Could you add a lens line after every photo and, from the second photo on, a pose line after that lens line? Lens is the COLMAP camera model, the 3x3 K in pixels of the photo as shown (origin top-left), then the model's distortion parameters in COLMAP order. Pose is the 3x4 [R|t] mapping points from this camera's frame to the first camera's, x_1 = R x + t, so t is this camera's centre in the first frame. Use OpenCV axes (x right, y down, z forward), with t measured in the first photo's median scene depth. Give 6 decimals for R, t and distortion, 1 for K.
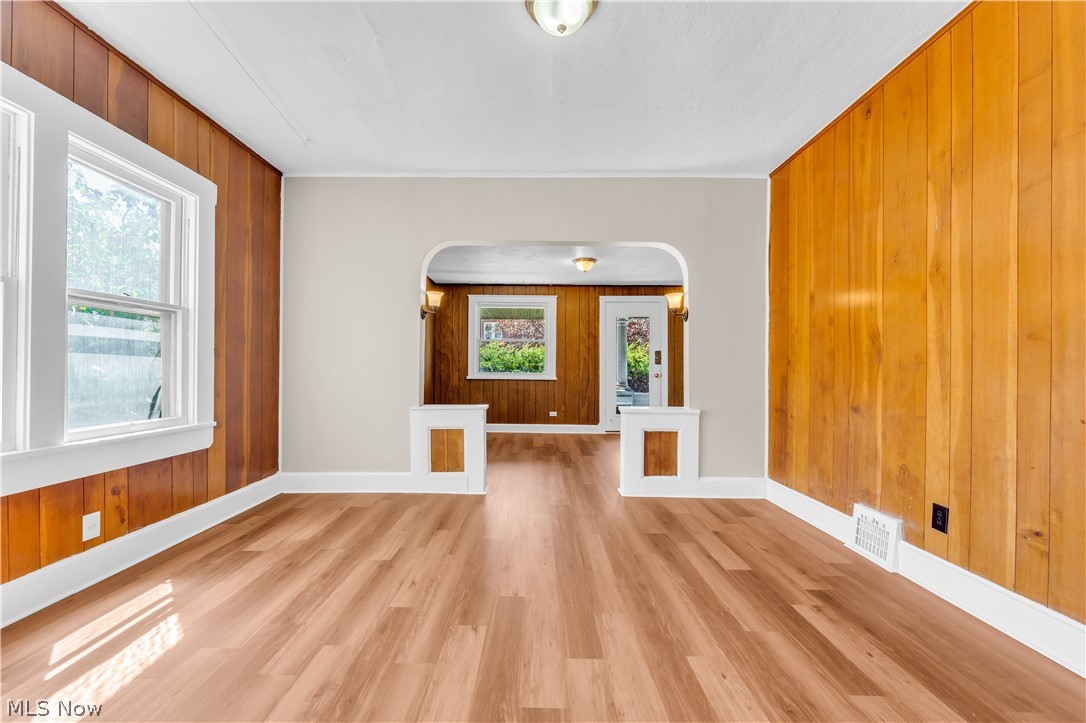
lens RADIAL K [[440.0, 0, 539.2], [0, 440.0, 368.0], [0, 0, 1]] dist [-0.000558, -0.000409]
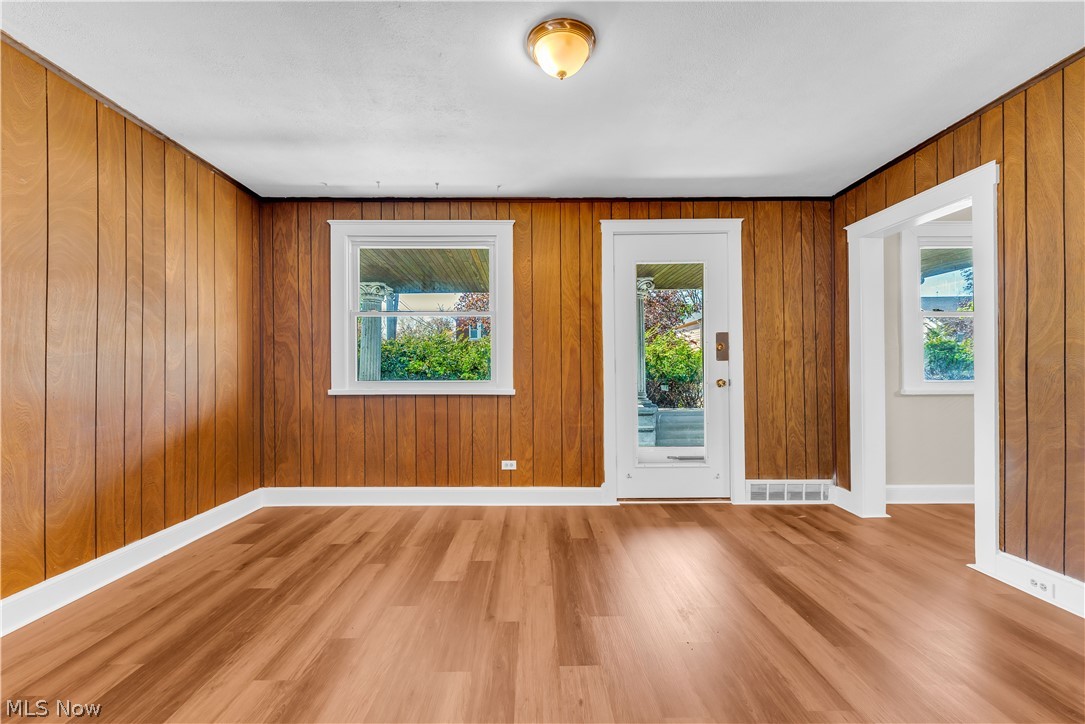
lens RADIAL K [[439.5, 0, 536.8], [0, 439.5, 369.9], [0, 0, 1]] dist [-0.000558, -0.000409]
pose [[0.999919, -0.011883, 0.004540, 0.176239], [0.011886, 0.999929, -0.000696, 0.000902], [-0.004532, 0.000750, 0.999989, 1.468536]]
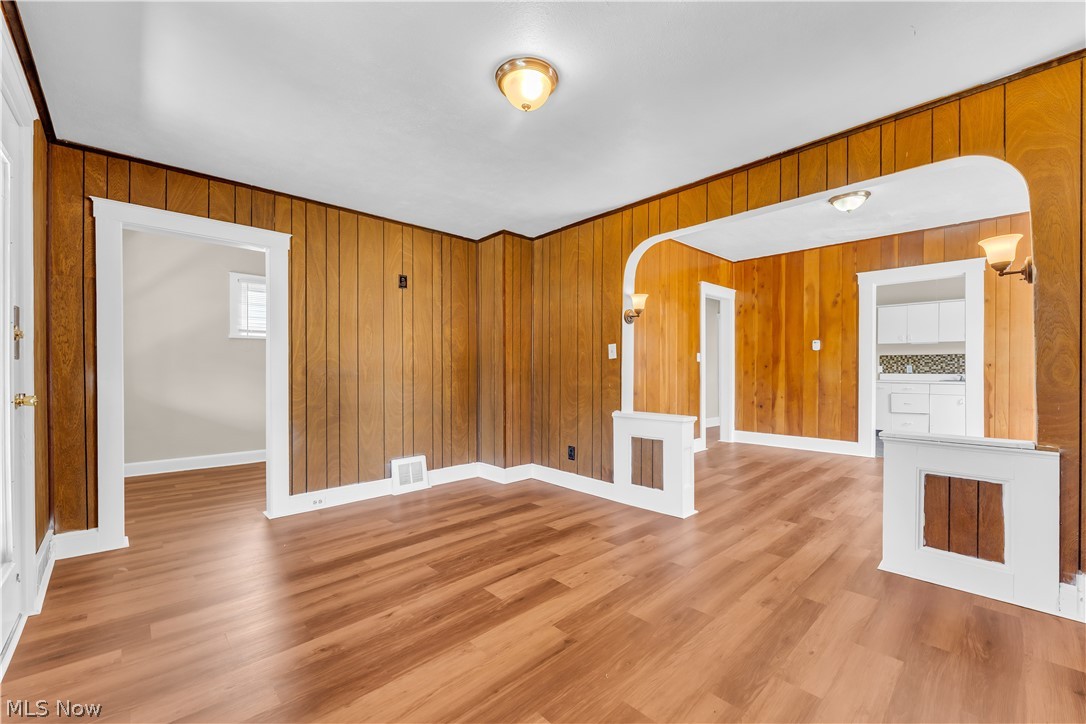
lens RADIAL K [[440.0, 0, 536.4], [0, 440.0, 371.5], [0, 0, 1]] dist [-0.000558, -0.000409]
pose [[-0.677206, -0.004632, 0.735779, -0.371789], [-0.001061, 0.999985, 0.005319, -0.007174], [-0.735793, 0.002821, -0.677201, 2.709919]]
